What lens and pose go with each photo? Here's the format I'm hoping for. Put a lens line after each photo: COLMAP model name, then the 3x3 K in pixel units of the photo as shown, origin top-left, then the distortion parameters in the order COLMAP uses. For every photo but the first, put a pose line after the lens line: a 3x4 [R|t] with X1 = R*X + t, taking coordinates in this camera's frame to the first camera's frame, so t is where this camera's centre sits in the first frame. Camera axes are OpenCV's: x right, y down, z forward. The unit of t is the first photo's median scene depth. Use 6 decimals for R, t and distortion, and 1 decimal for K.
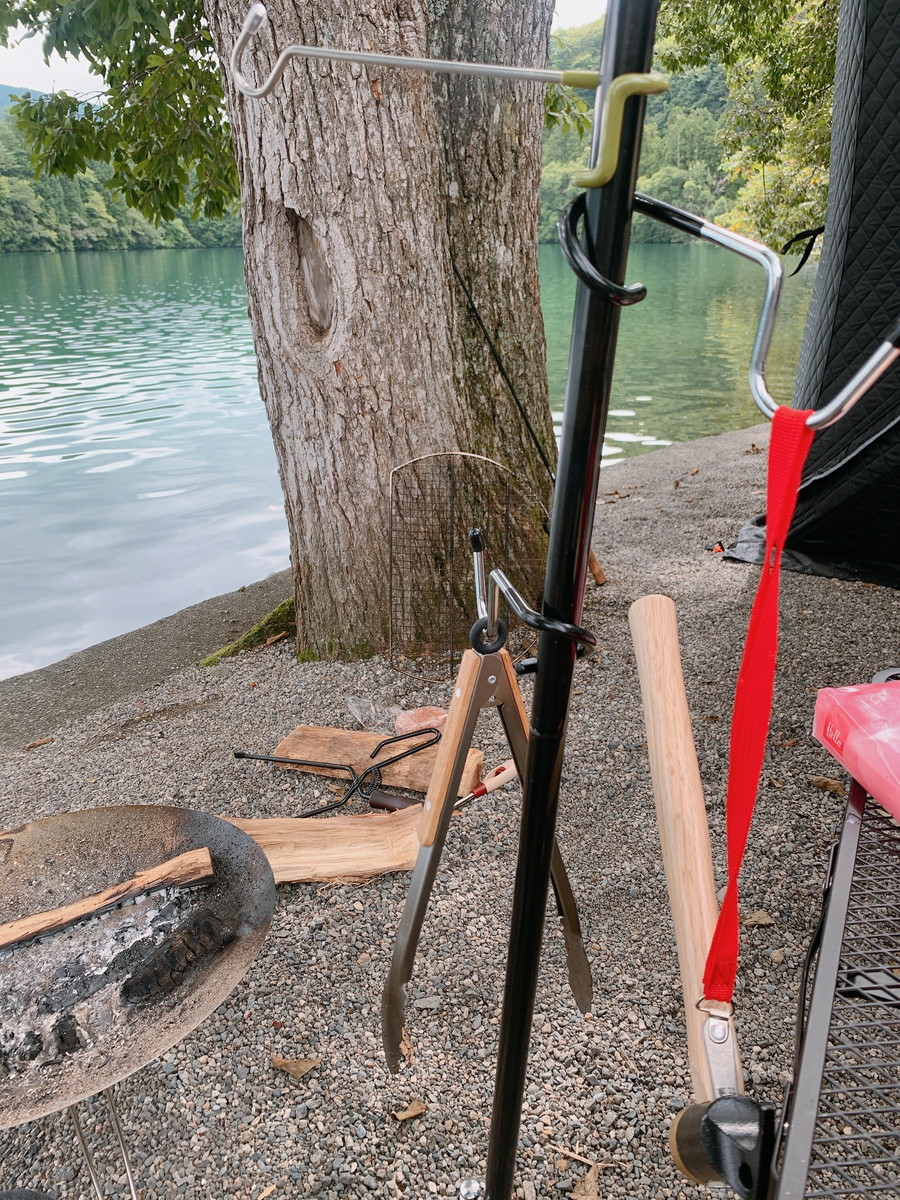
lens RADIAL K [[911.3, 0, 453.1], [0, 911.3, 585.2], [0, 0, 1]] dist [0.048738, -0.061985]
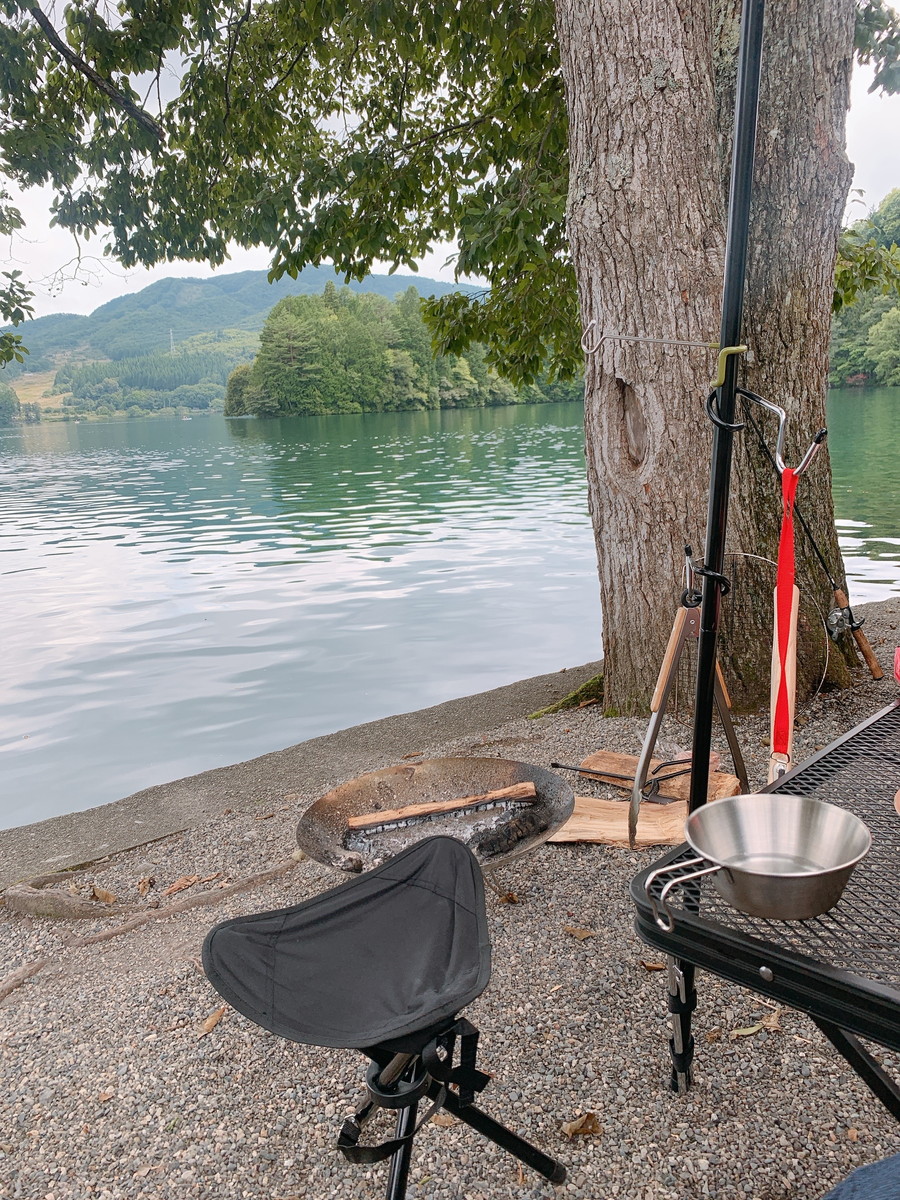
lens RADIAL K [[911.3, 0, 453.1], [0, 911.3, 585.2], [0, 0, 1]] dist [0.048738, -0.061985]
pose [[0.937453, 0.037720, -0.346062, 0.071415], [-0.089615, 0.986757, -0.135206, 0.101102], [0.336379, 0.157762, 0.928418, -0.297319]]
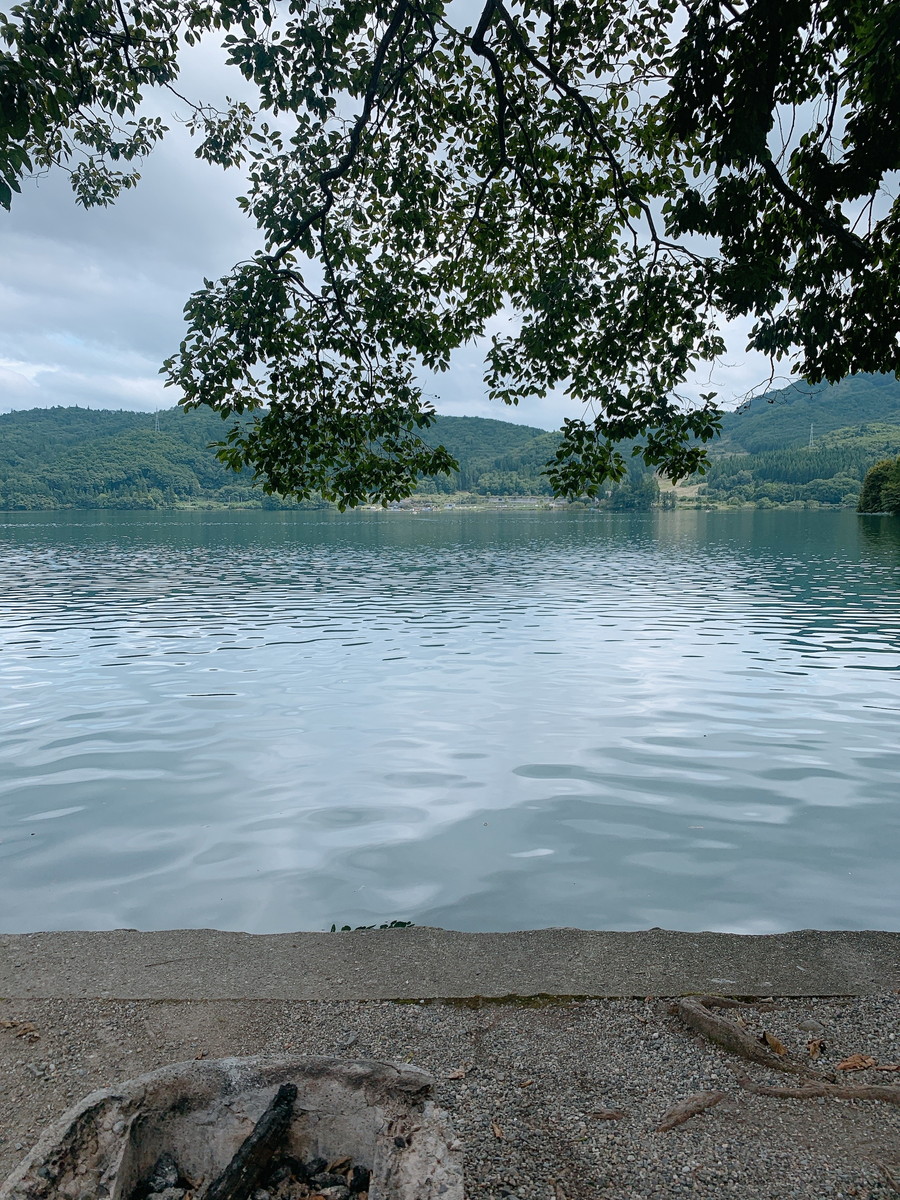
lens RADIAL K [[916.7, 0, 454.6], [0, 916.7, 583.7], [0, 0, 1]] dist [0.010624, -0.007384]
pose [[0.538180, 0.085518, -0.838480, -0.018419], [-0.305101, 0.947136, -0.099230, 0.066335], [0.785669, 0.309225, 0.535821, -0.399817]]
